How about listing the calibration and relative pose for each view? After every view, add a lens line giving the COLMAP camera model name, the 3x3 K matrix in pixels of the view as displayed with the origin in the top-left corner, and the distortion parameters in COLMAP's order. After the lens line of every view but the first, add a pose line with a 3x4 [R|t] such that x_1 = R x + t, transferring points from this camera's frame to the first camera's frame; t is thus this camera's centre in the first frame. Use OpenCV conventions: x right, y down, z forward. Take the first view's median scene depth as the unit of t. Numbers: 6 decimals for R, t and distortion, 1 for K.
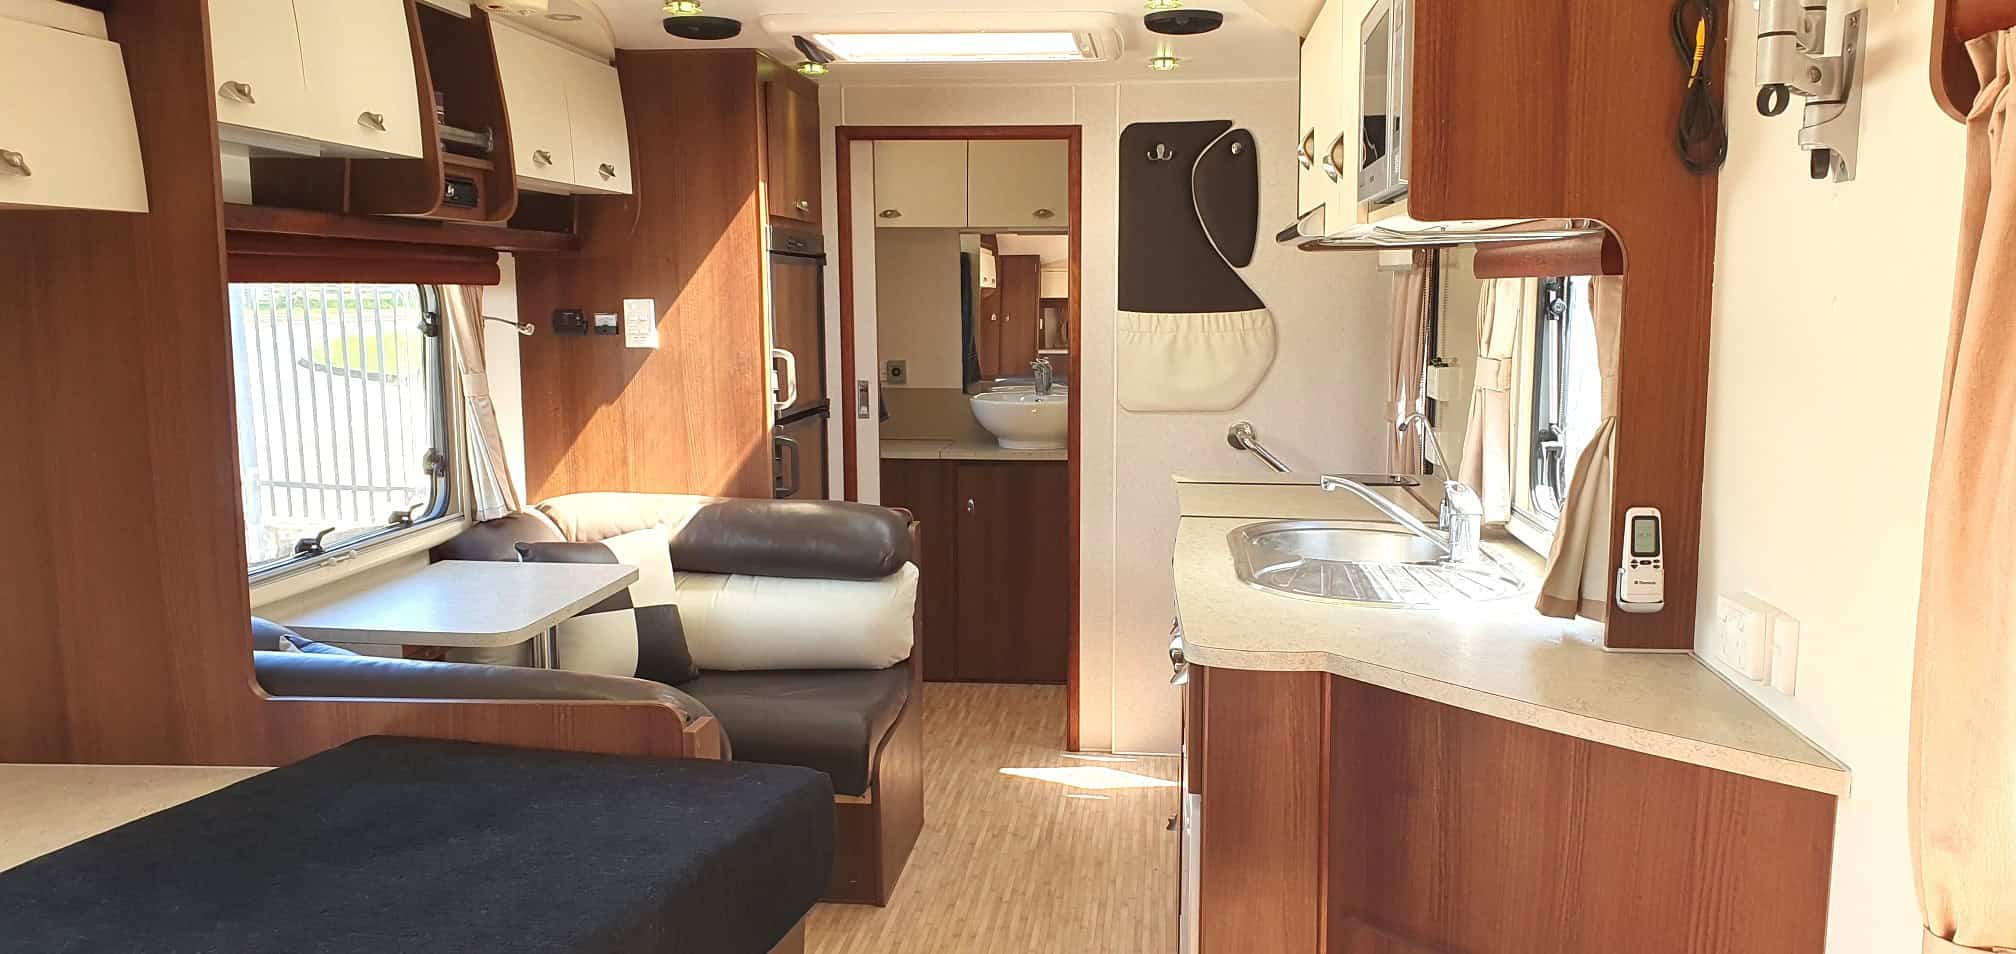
lens RADIAL K [[1541.4, 0, 1011.3], [0, 1541.4, 512.7], [0, 0, 1]] dist [0.195925, -0.492550]
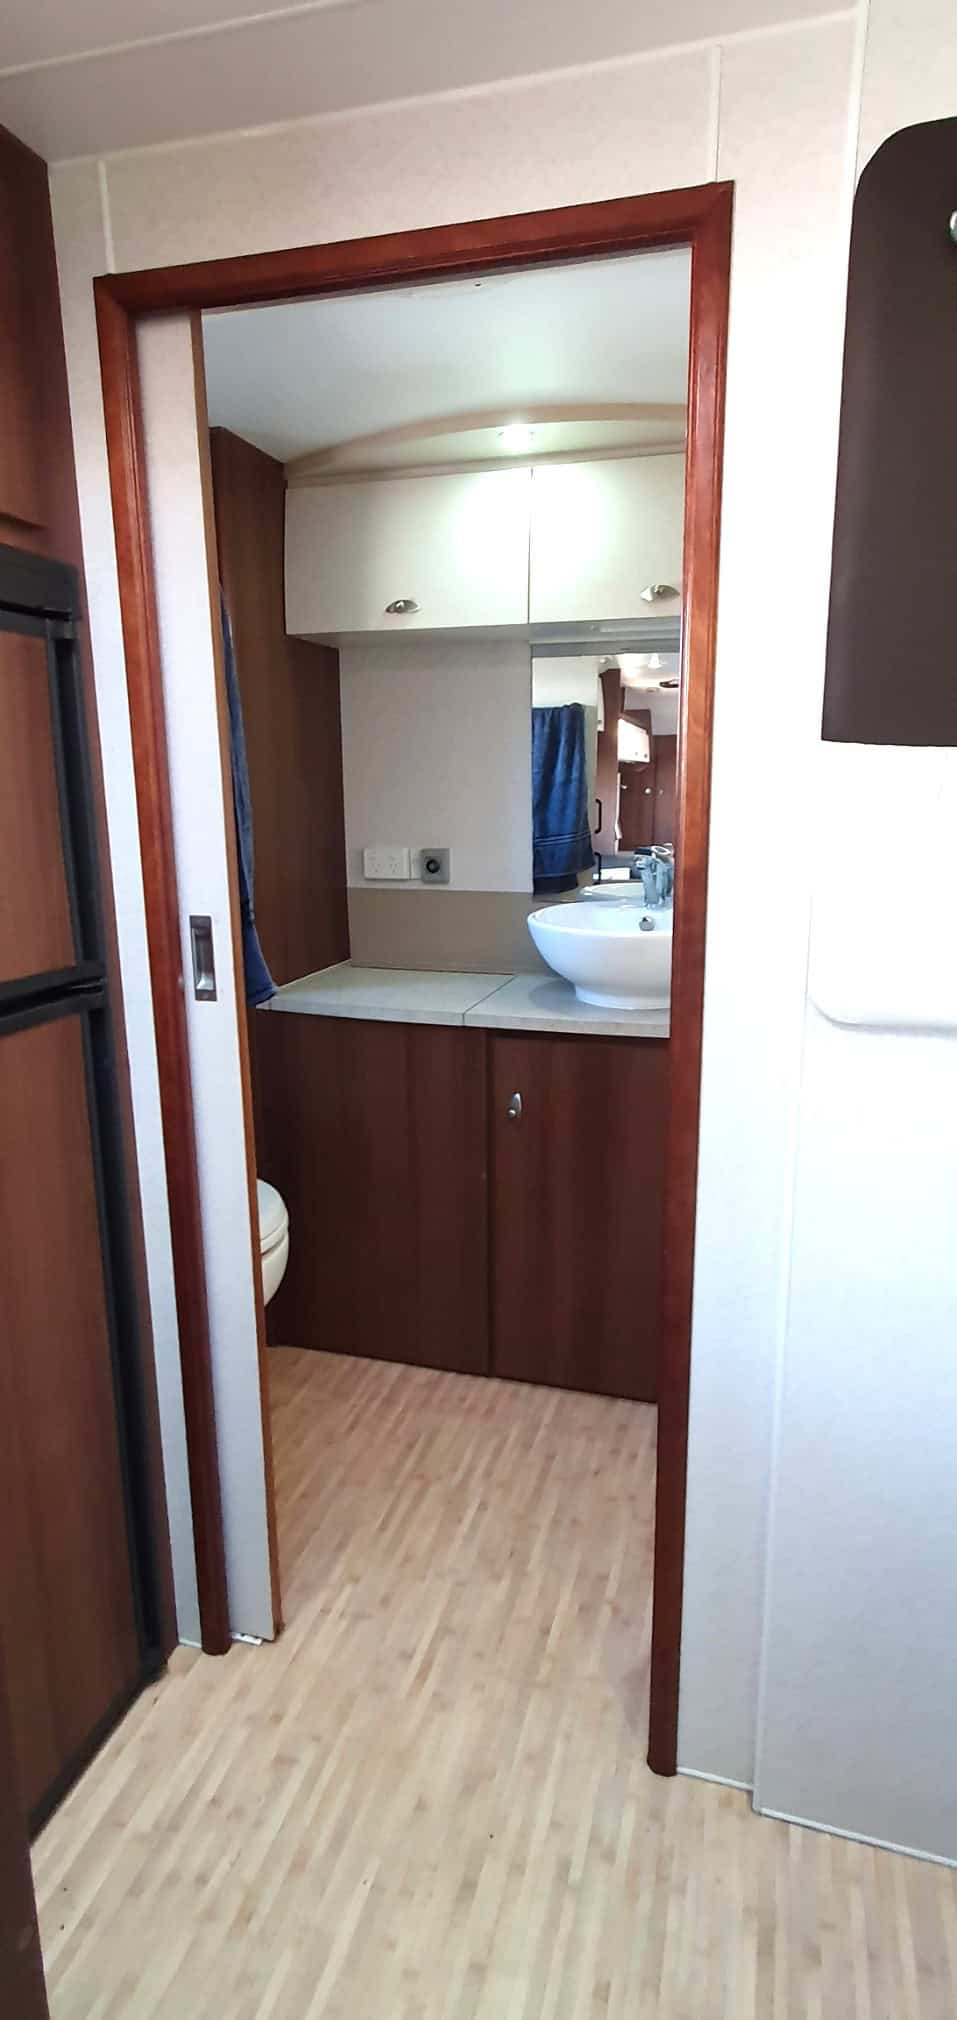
lens RADIAL K [[1013.1, 0, 504.9], [0, 1013.1, 997.9], [0, 0, 1]] dist [0.005877, 0.000783]
pose [[0.985419, 0.033606, -0.166791, 0.039835], [-0.021848, 0.997177, 0.071839, -0.089958], [0.168735, -0.067147, 0.983372, 0.776651]]
